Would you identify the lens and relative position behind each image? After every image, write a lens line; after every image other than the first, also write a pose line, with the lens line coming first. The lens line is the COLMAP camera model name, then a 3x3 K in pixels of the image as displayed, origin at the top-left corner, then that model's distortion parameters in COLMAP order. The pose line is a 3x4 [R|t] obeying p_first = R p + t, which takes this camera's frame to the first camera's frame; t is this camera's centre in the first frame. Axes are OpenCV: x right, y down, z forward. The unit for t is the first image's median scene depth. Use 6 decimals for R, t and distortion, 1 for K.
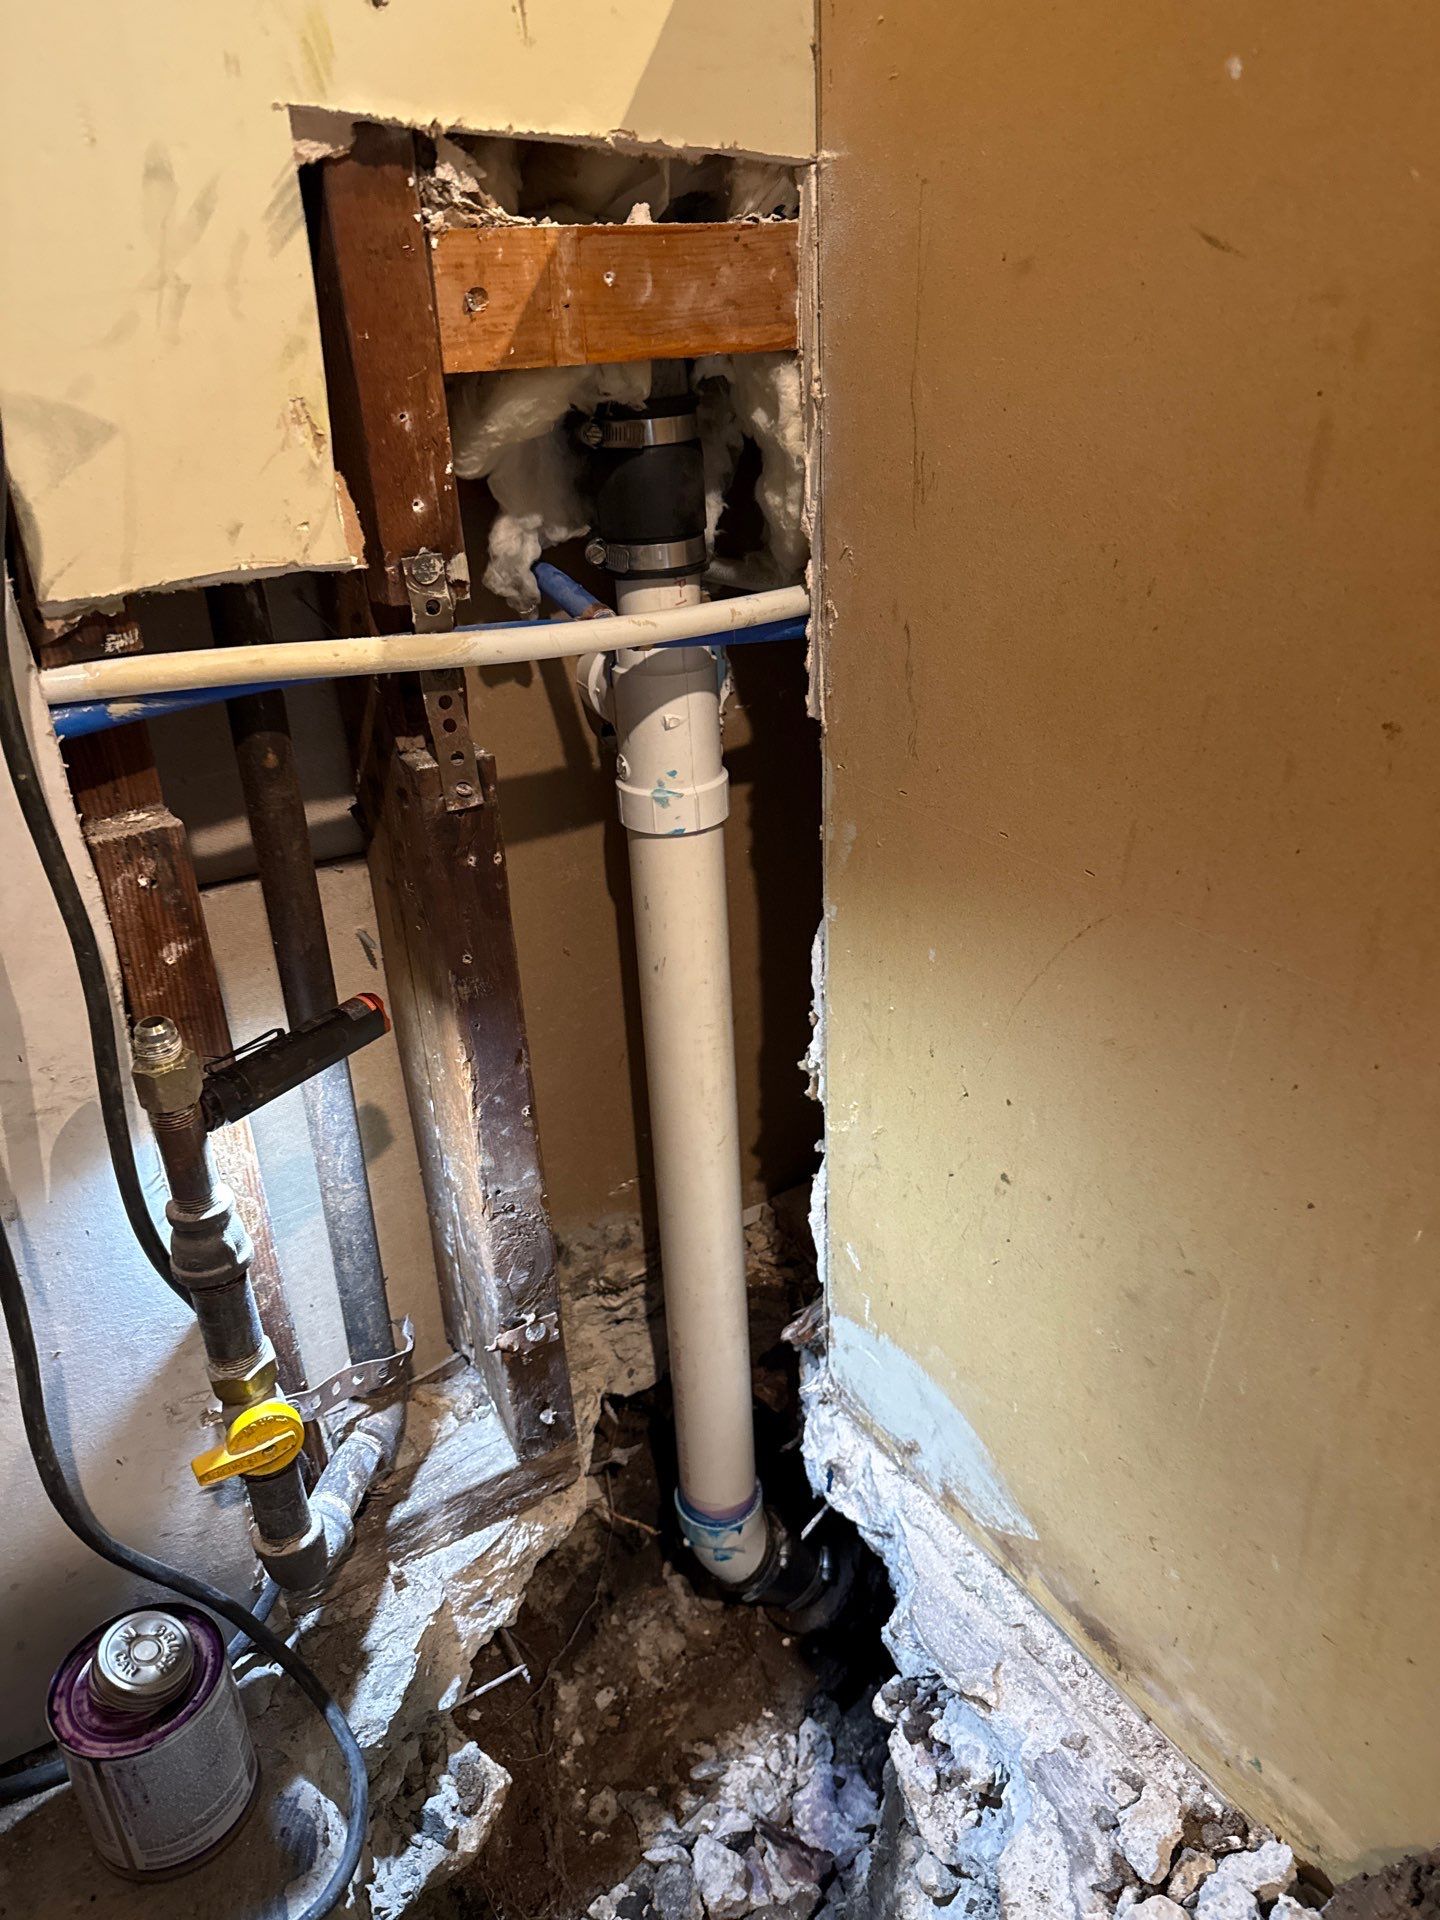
lens RADIAL K [[1352.6, 0, 707.2], [0, 1352.6, 951.6], [0, 0, 1]] dist [0.124333, -0.233644]
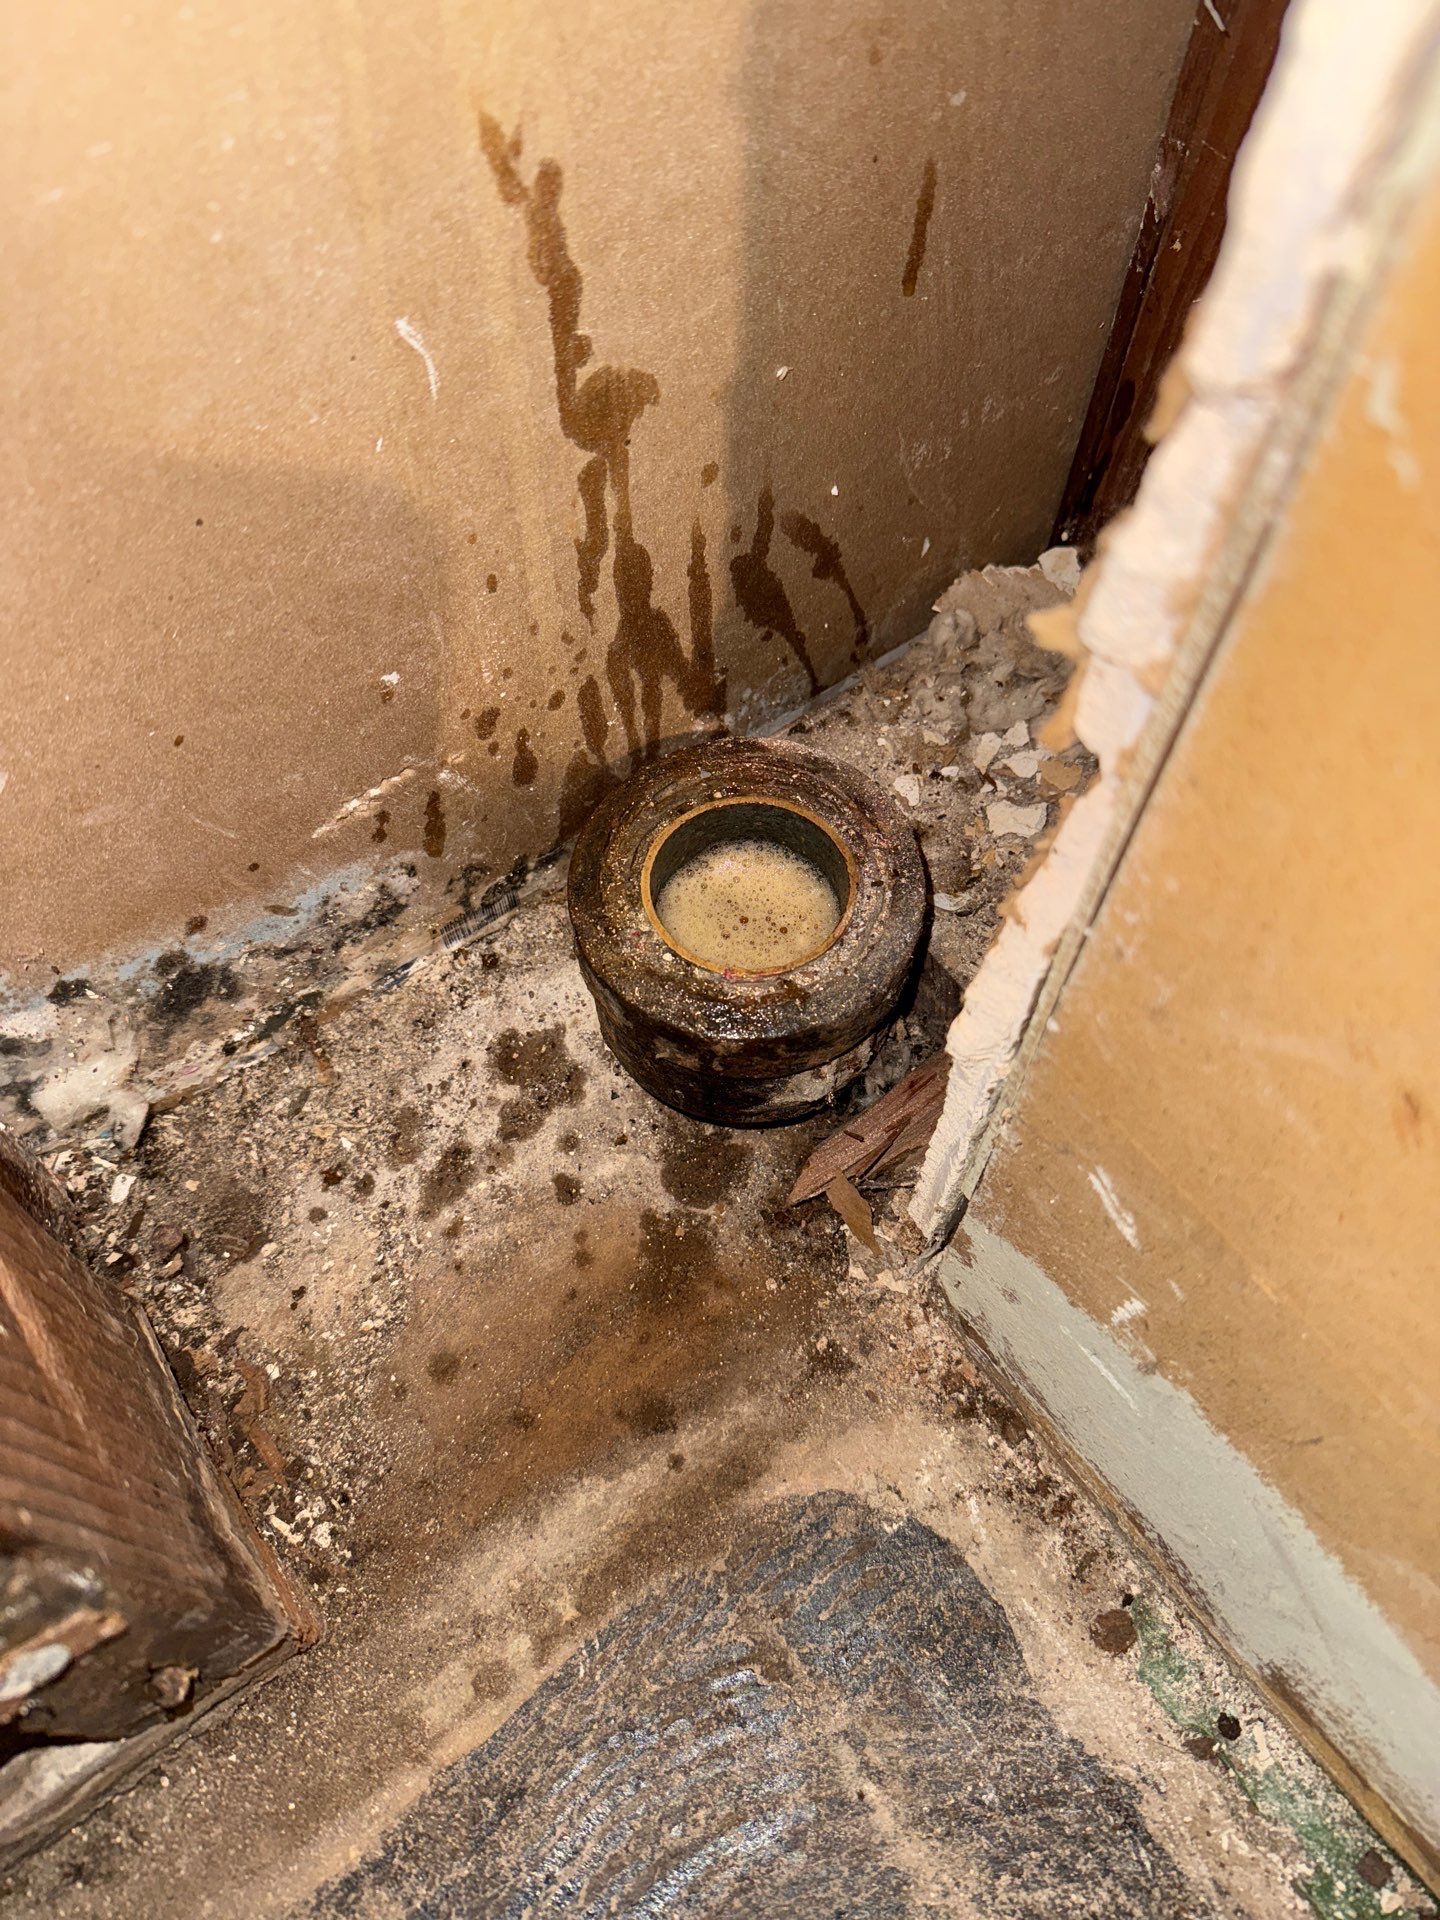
lens RADIAL K [[1368.5, 0, 721.2], [0, 1368.5, 941.1], [0, 0, 1]] dist [0.062570, -0.140523]
pose [[0.993617, -0.067516, 0.090366, -0.002315], [0.006800, 0.835490, 0.549463, 0.009552], [-0.112598, -0.545341, 0.830617, 0.888378]]
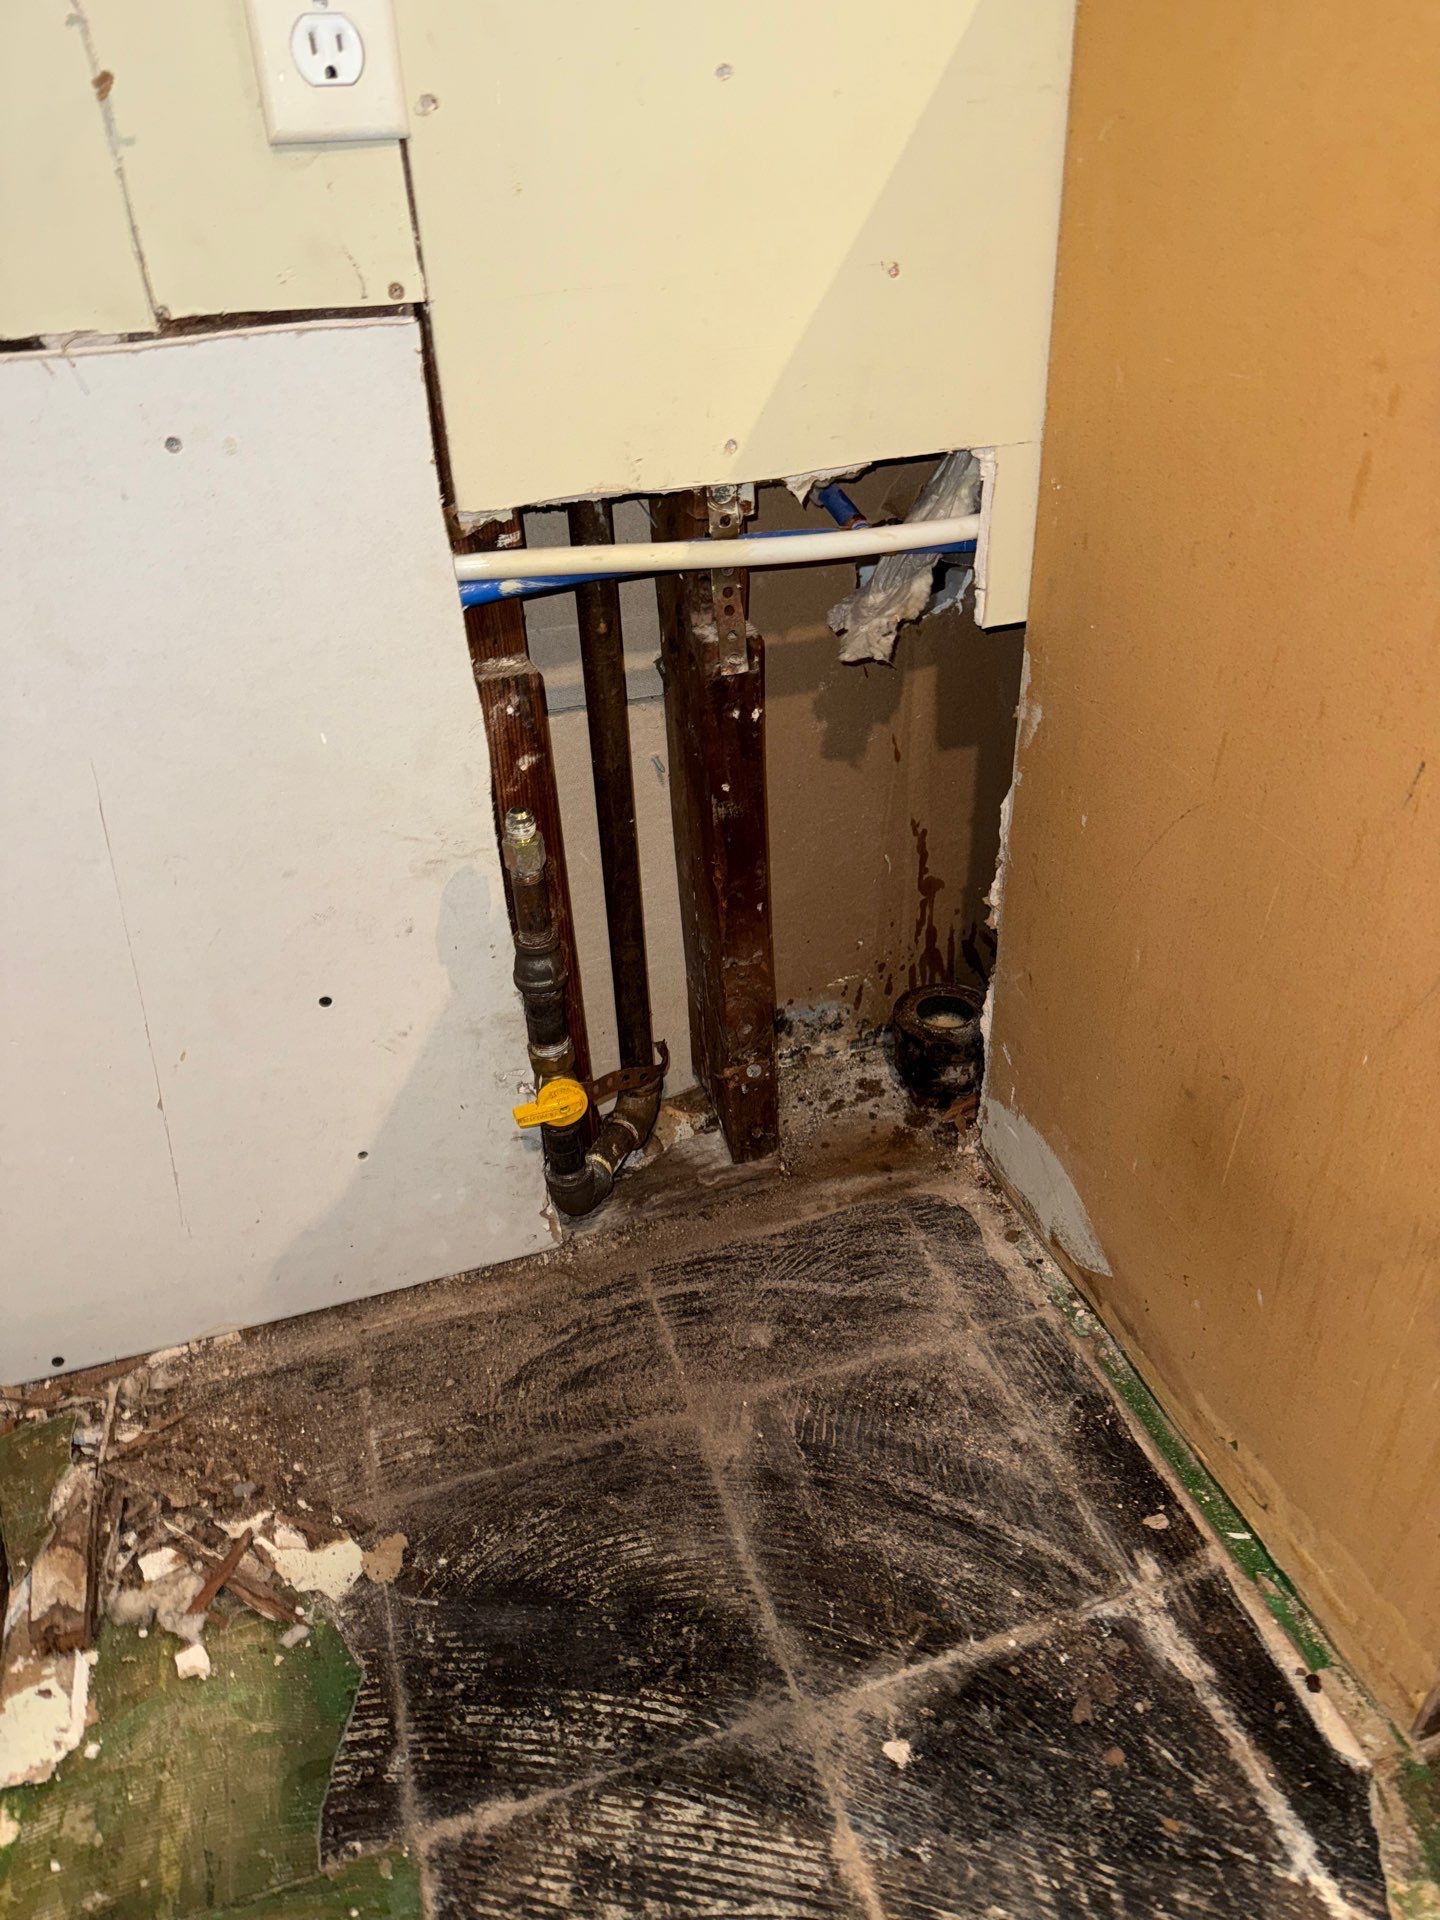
lens RADIAL K [[1352.2, 0, 727.5], [0, 1352.2, 986.4], [0, 0, 1]] dist [0.180967, -0.342844]
pose [[0.974004, 0.130489, -0.185171, 0.091051], [-0.100998, 0.981832, 0.160641, -0.015887], [0.202769, -0.137763, 0.969488, -0.305197]]
